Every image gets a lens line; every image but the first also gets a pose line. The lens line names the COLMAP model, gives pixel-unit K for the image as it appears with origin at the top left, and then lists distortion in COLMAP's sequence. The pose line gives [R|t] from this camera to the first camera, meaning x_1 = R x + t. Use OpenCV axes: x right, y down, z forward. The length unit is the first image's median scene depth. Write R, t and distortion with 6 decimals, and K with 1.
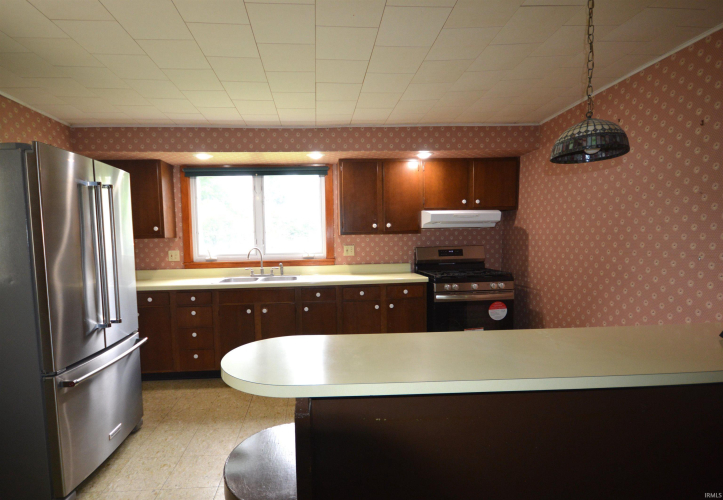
lens RADIAL K [[386.5, 0, 360.9], [0, 386.5, 262.2], [0, 0, 1]] dist [0.002188, 0.000325]
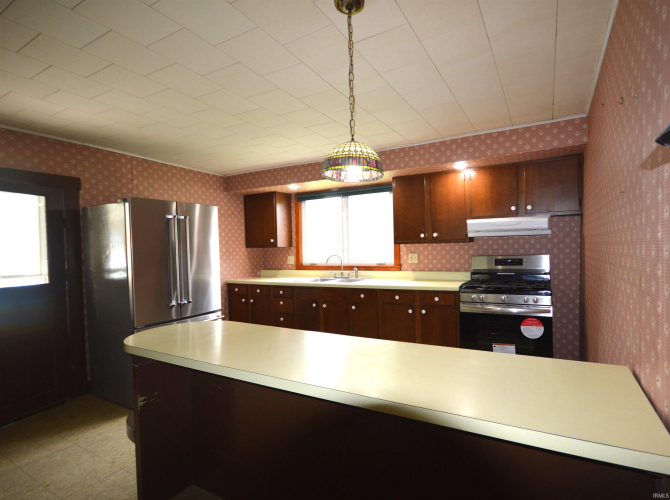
lens RADIAL K [[362.9, 0, 335.0], [0, 362.9, 250.0], [0, 0, 1]] dist [0.002065, 0.000334]
pose [[0.837931, 0.002601, -0.545771, 0.370987], [-0.027160, 0.998948, -0.036938, -0.010279], [0.545101, 0.045775, 0.837120, 0.029047]]
